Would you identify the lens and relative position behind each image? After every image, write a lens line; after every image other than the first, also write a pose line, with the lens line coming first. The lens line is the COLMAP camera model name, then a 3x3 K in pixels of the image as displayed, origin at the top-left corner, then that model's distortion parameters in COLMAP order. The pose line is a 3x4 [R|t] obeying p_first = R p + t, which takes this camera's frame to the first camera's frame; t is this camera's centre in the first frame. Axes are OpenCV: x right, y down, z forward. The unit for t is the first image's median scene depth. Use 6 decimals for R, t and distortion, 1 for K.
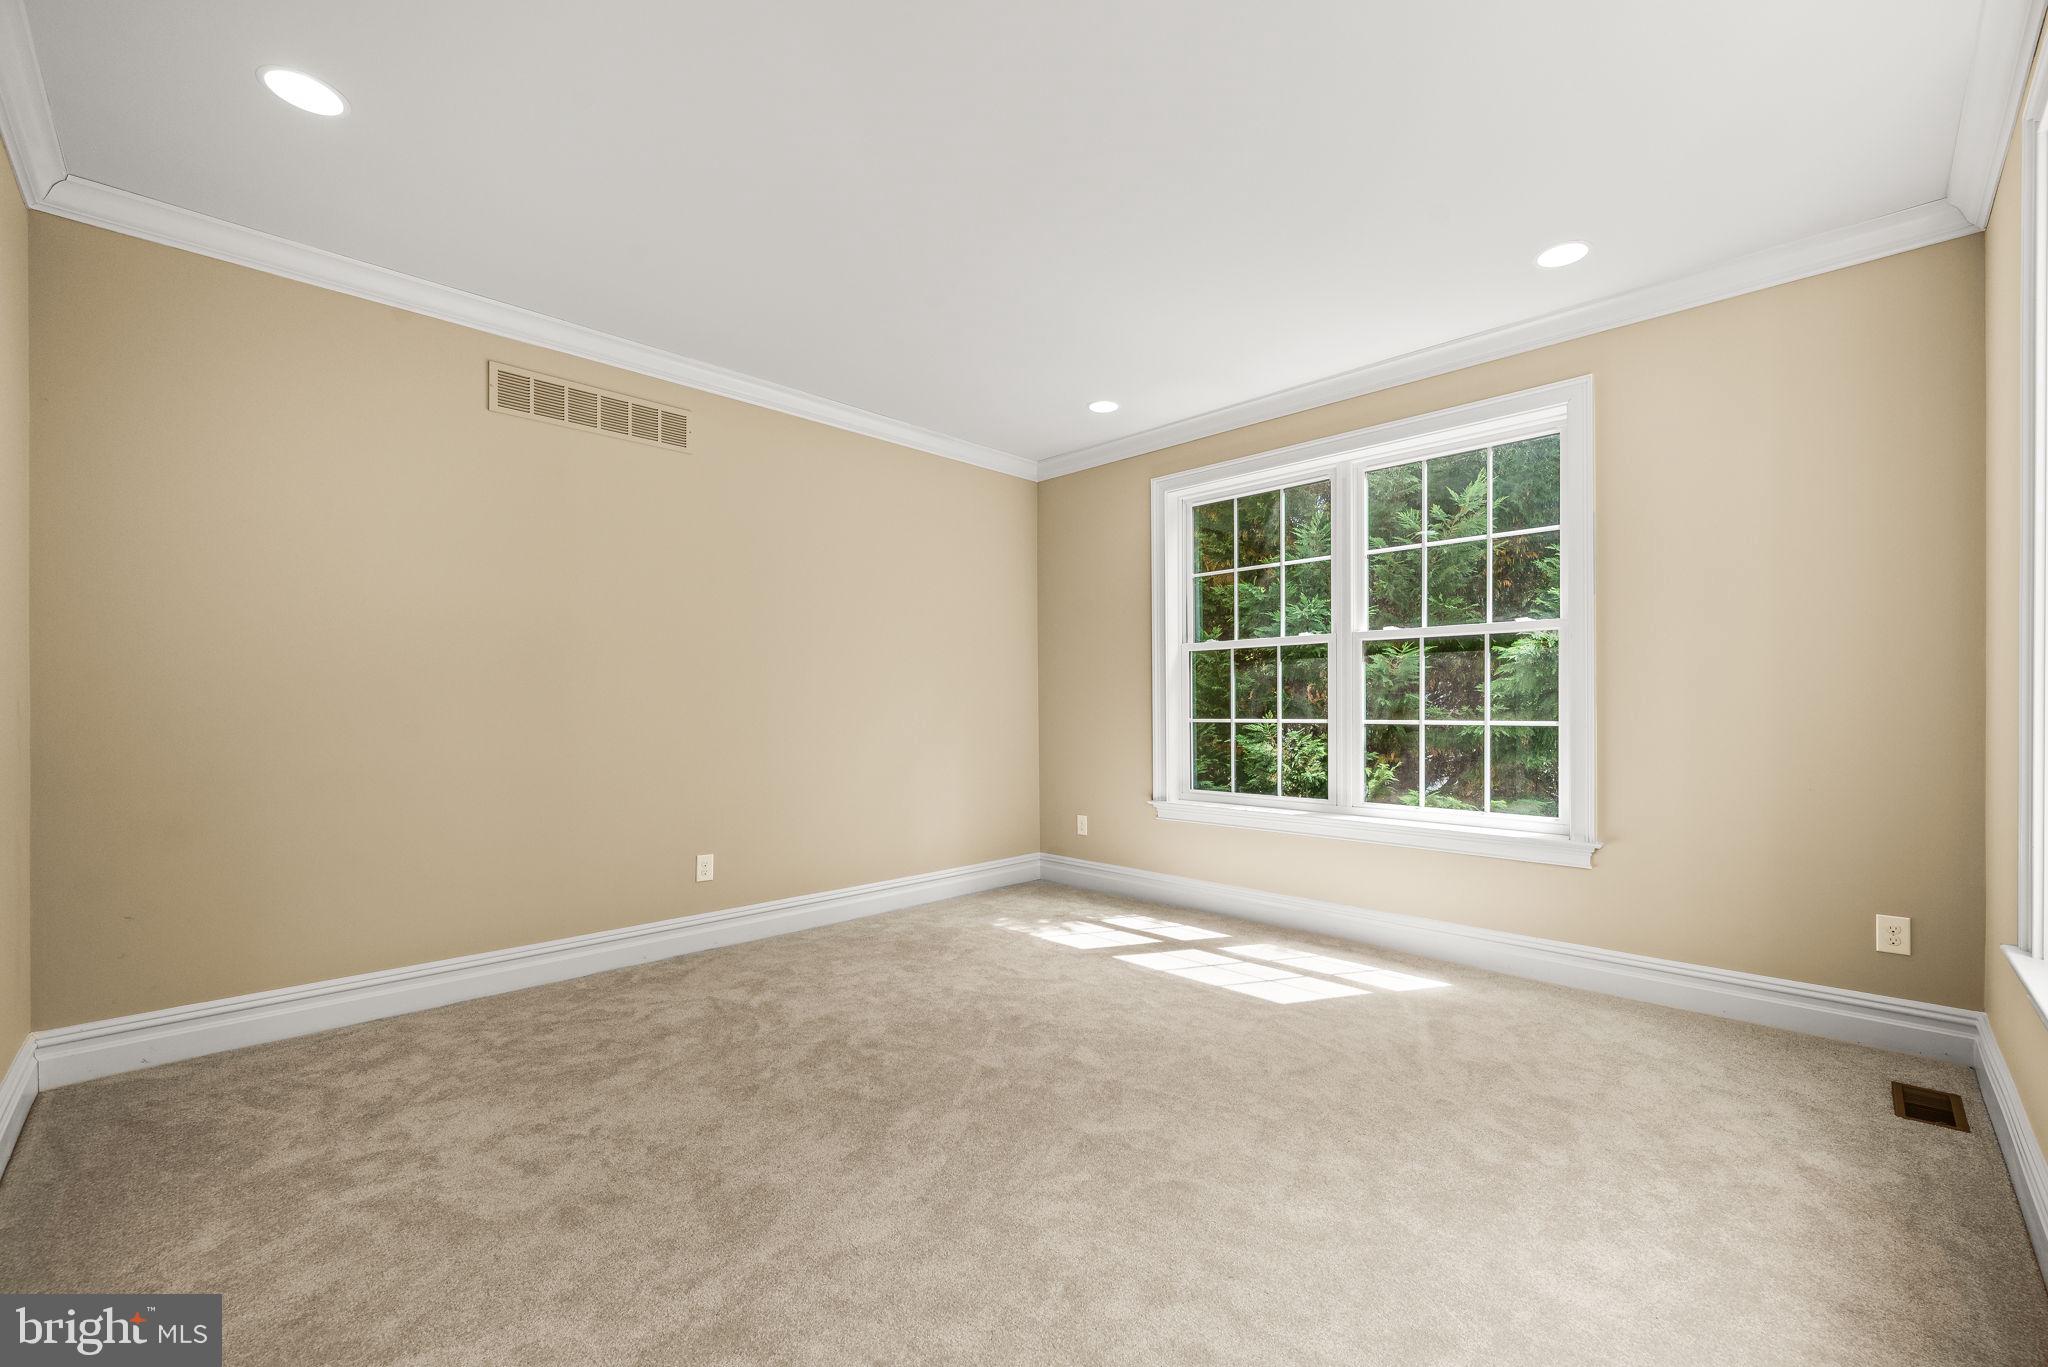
lens RADIAL K [[808.5, 0, 1037.3], [0, 808.5, 712.4], [0, 0, 1]] dist [-0.002571, -0.000282]
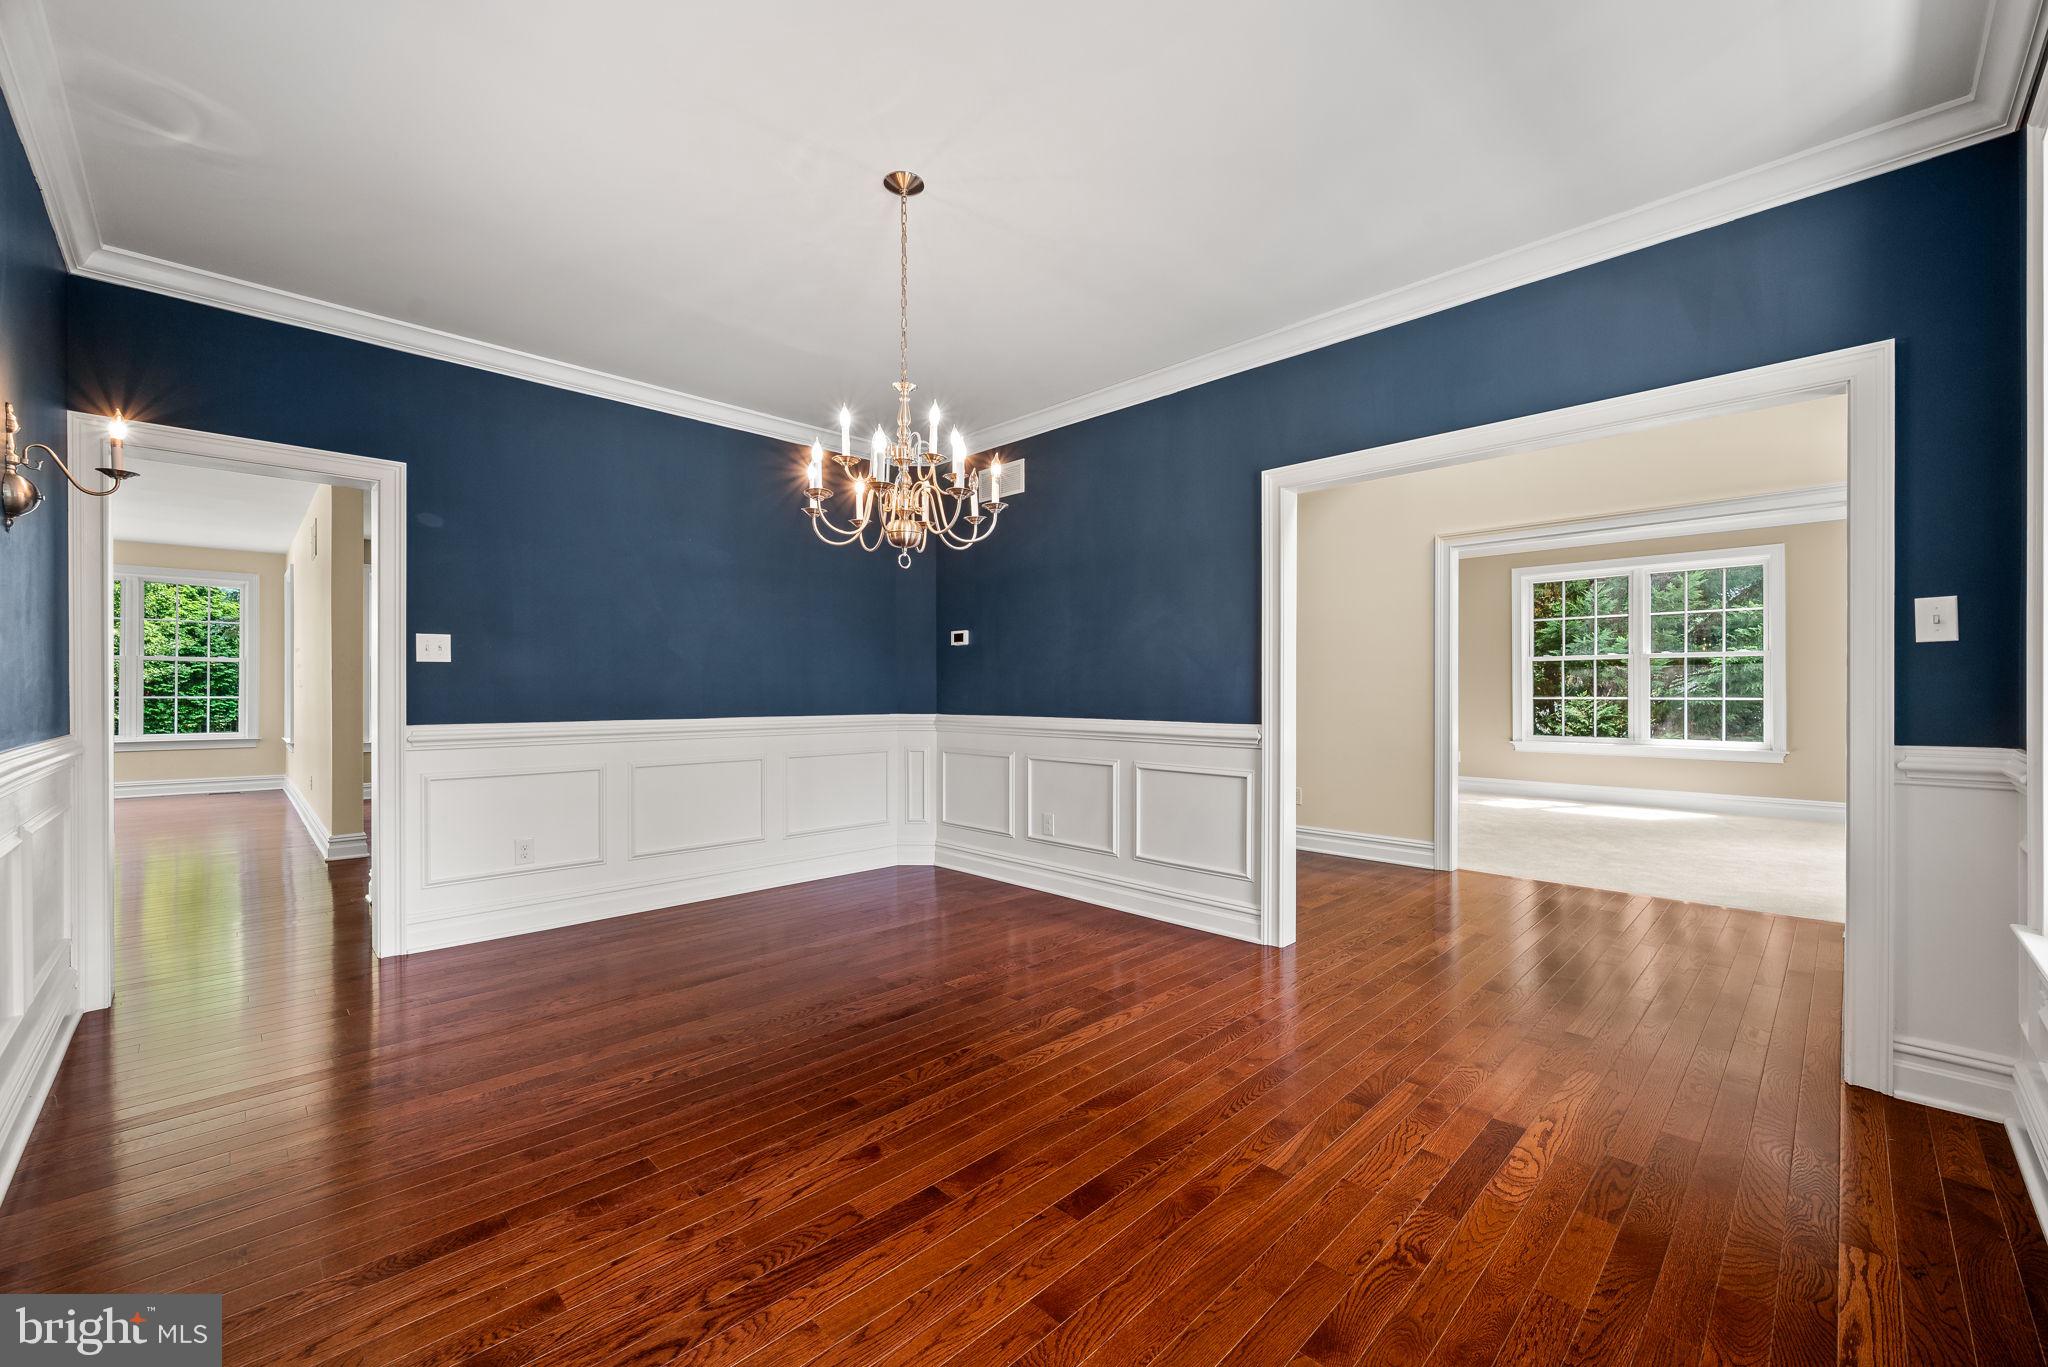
lens RADIAL K [[808.0, 0, 1022.1], [0, 808.0, 695.7], [0, 0, 1]] dist [0.001863, 0.000375]
pose [[0.999976, -0.004130, -0.005642, -1.121222], [0.004187, 0.999940, 0.010145, -0.021513], [0.005600, -0.010168, 0.999933, -1.001947]]
